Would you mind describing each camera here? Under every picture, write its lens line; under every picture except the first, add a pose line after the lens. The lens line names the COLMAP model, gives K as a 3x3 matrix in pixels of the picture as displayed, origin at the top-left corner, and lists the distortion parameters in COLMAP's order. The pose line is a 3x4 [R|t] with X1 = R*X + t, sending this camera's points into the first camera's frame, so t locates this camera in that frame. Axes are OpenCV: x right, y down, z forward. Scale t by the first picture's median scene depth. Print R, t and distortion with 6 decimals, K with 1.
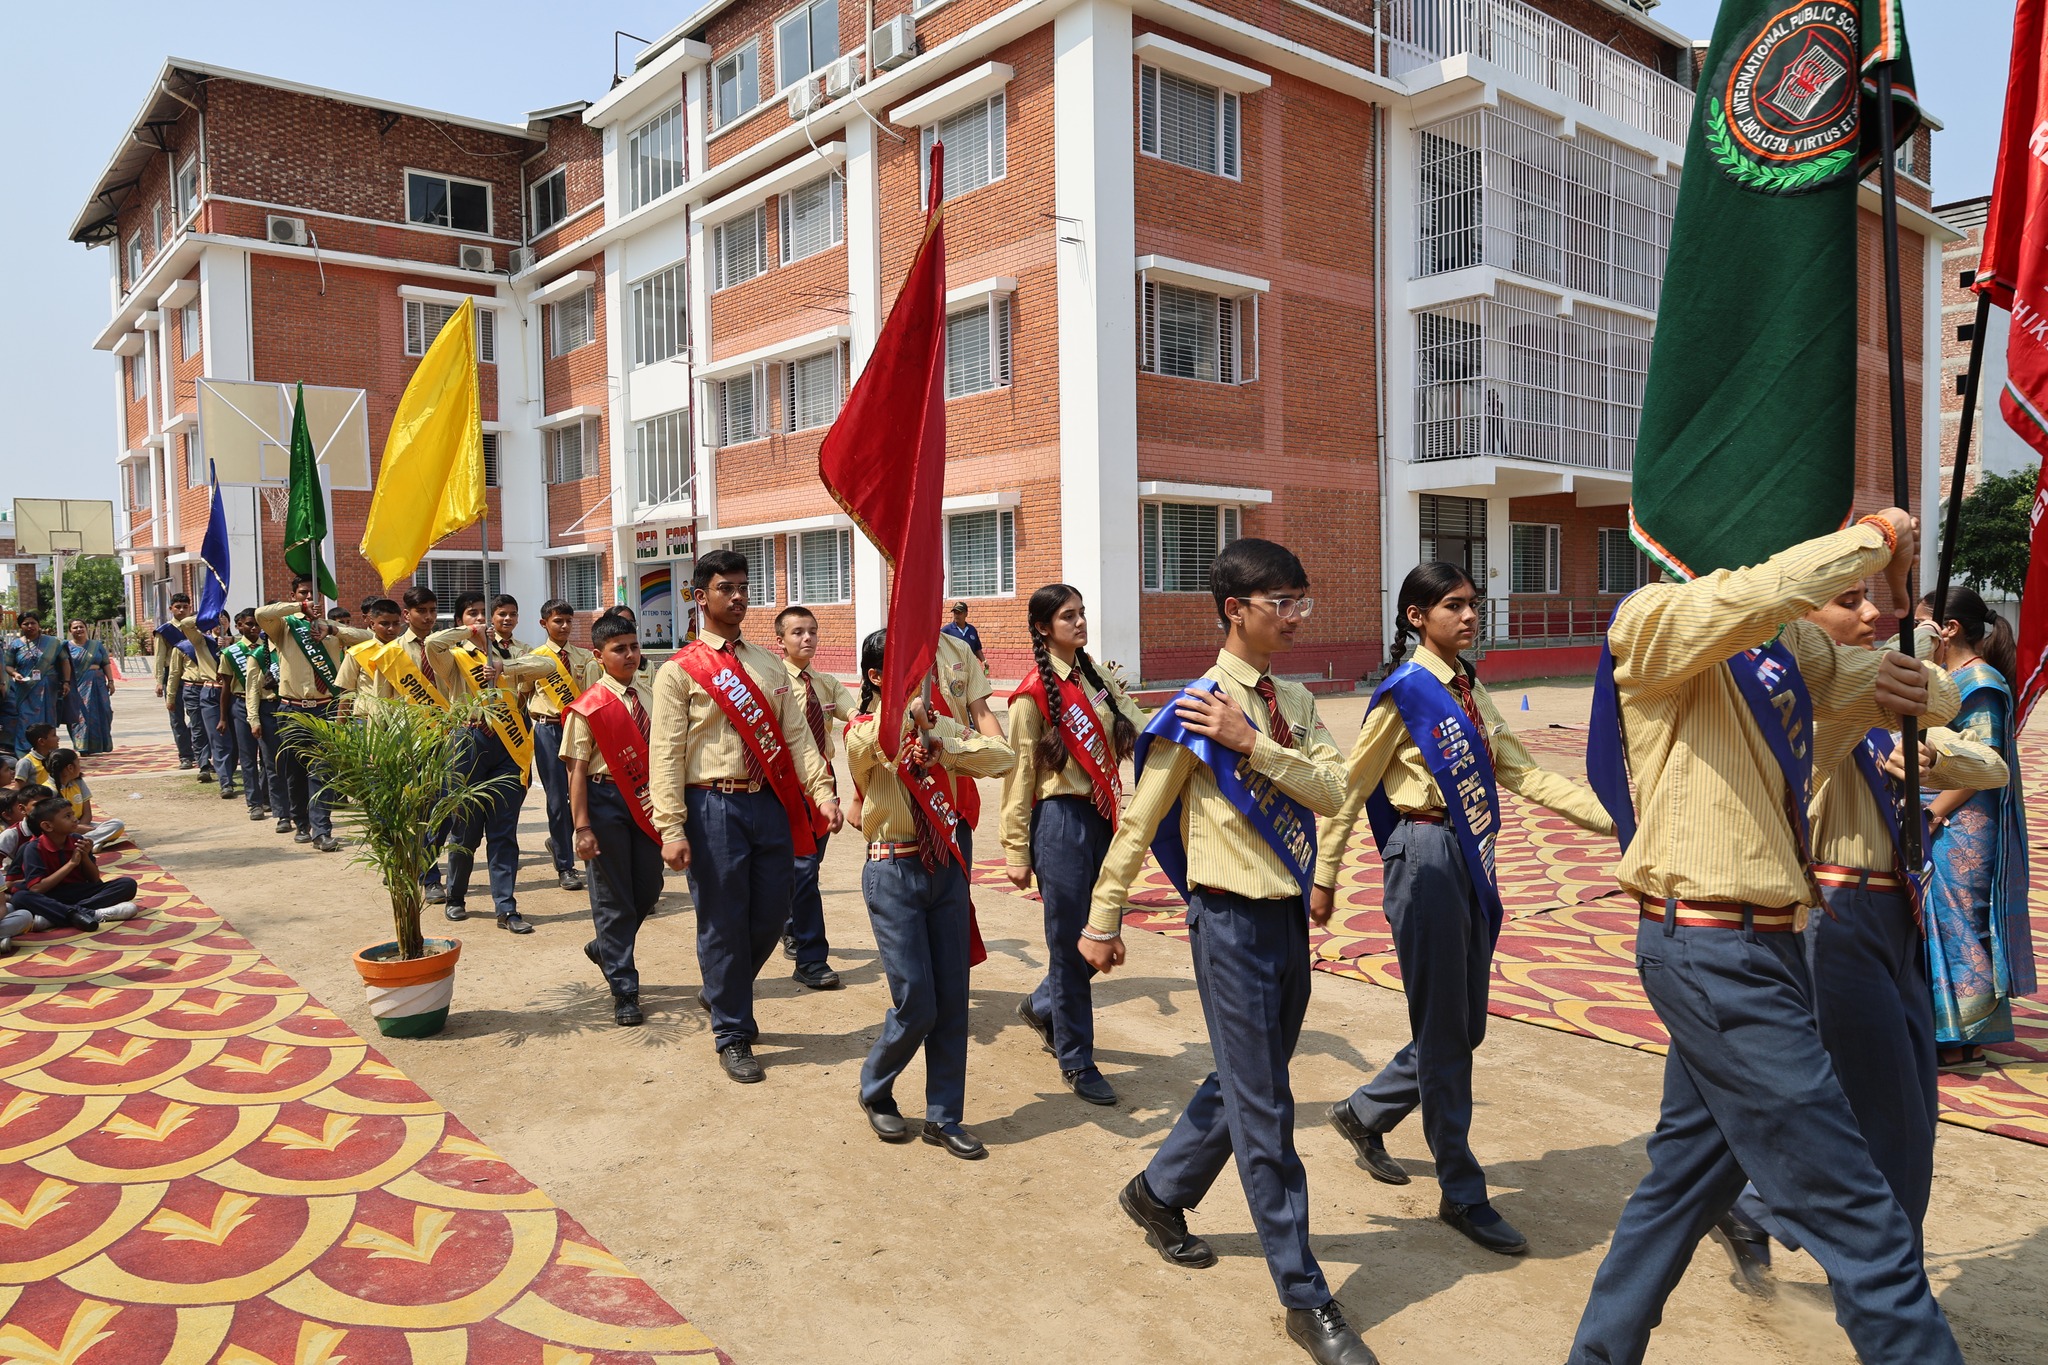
lens RADIAL K [[1379.4, 0, 1024.0], [0, 1379.4, 682.5], [0, 0, 1]] dist [-0.070751, 0.057892]
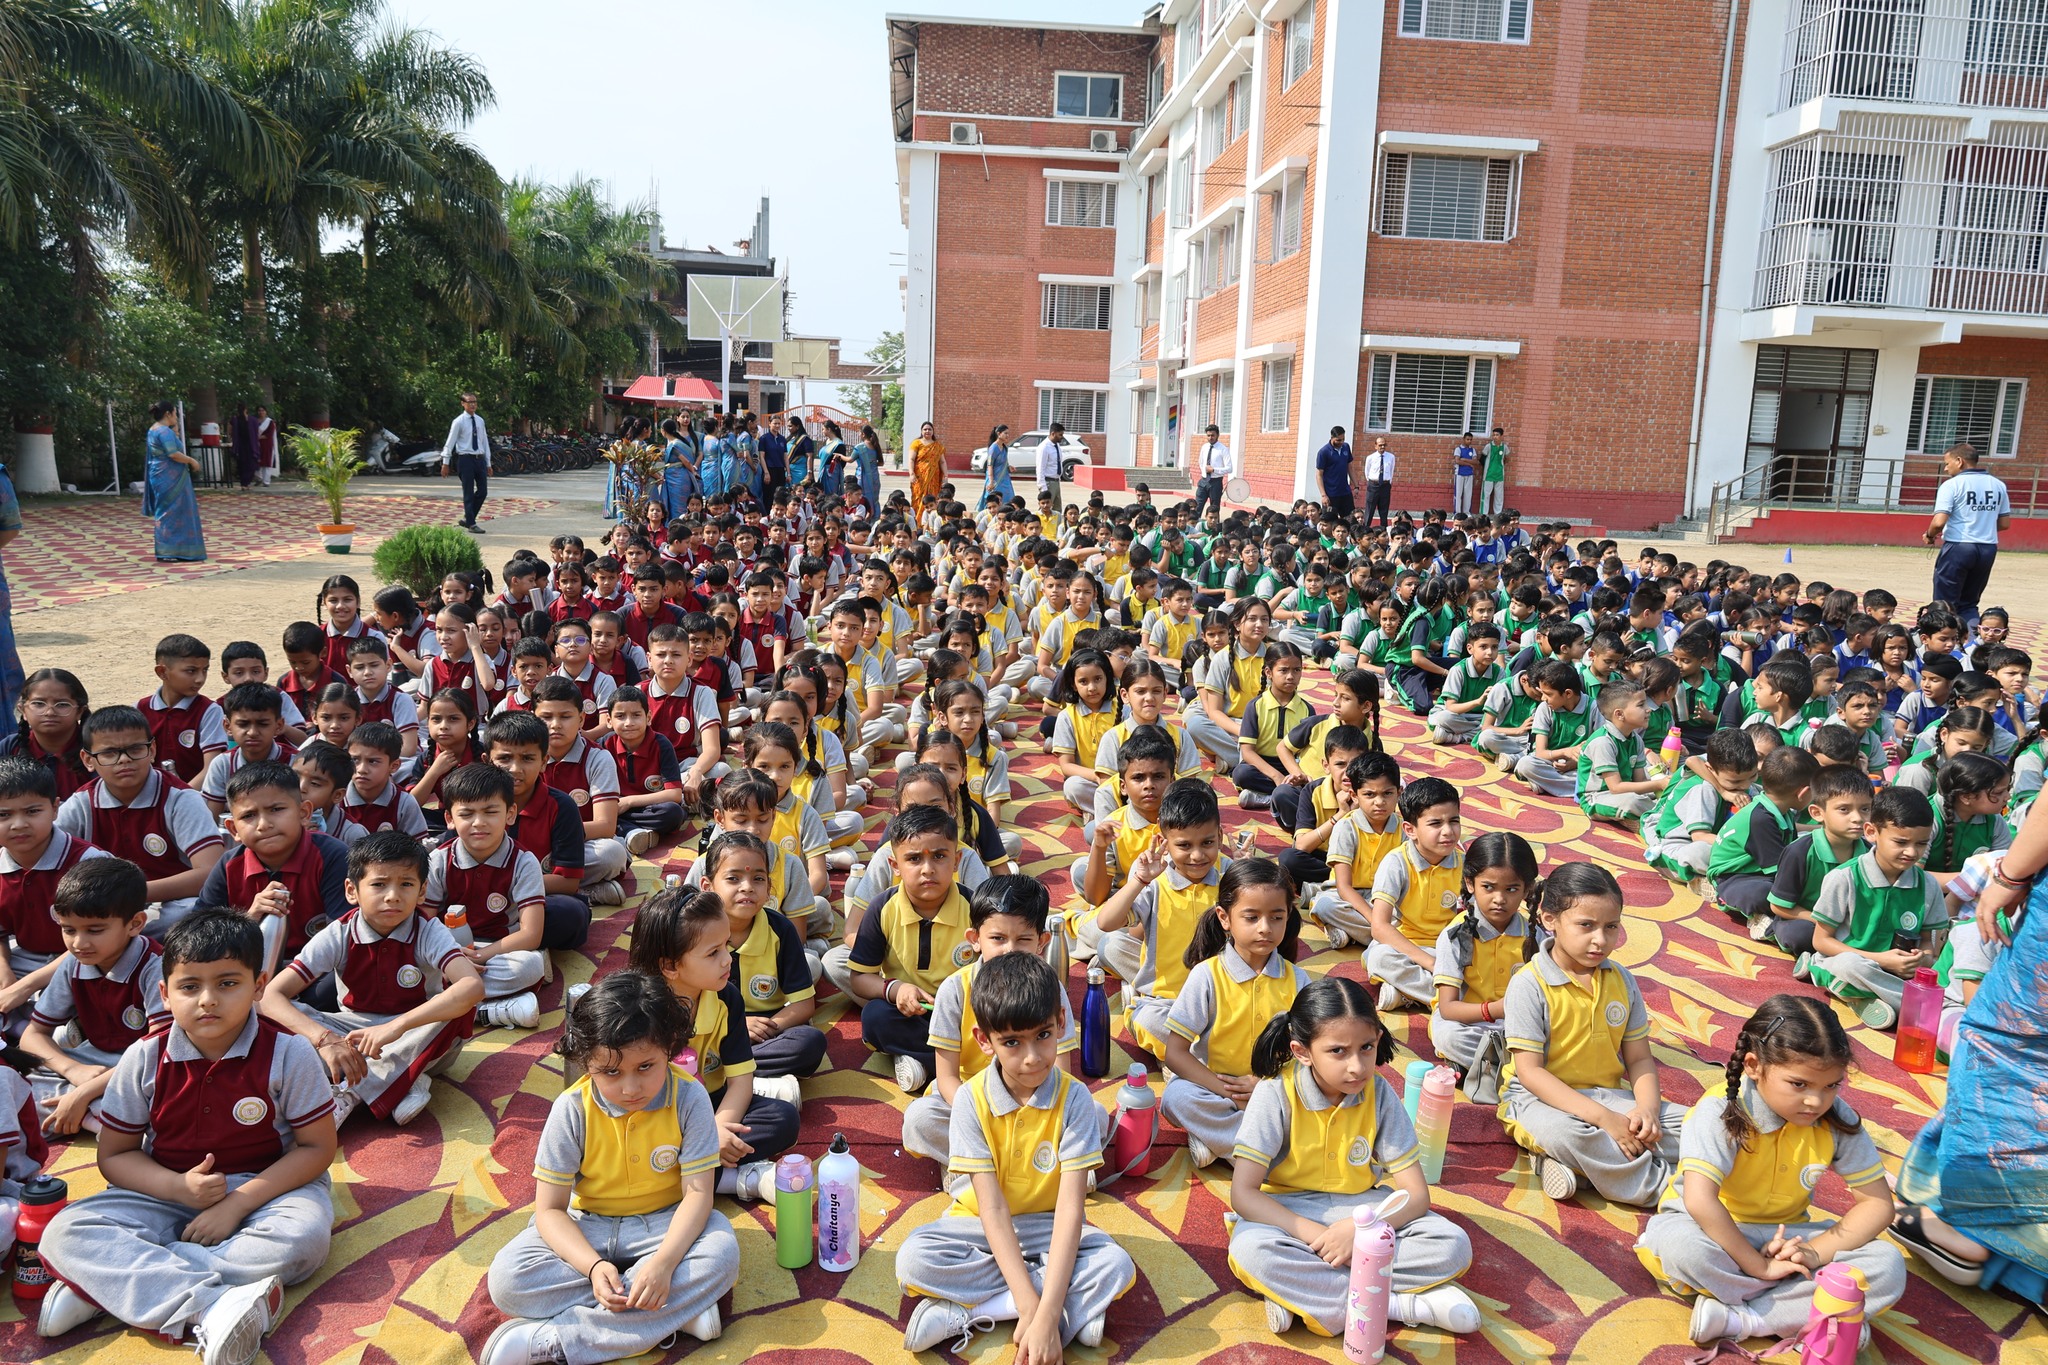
lens RADIAL K [[1379.4, 0, 1024.0], [0, 1379.4, 682.5], [0, 0, 1]] dist [-0.070751, 0.057892]
pose [[0.802670, 0.143204, -0.578976, 0.437776], [-0.073862, 0.987141, 0.141760, 0.001158], [0.591832, -0.071022, 0.802926, -0.089708]]
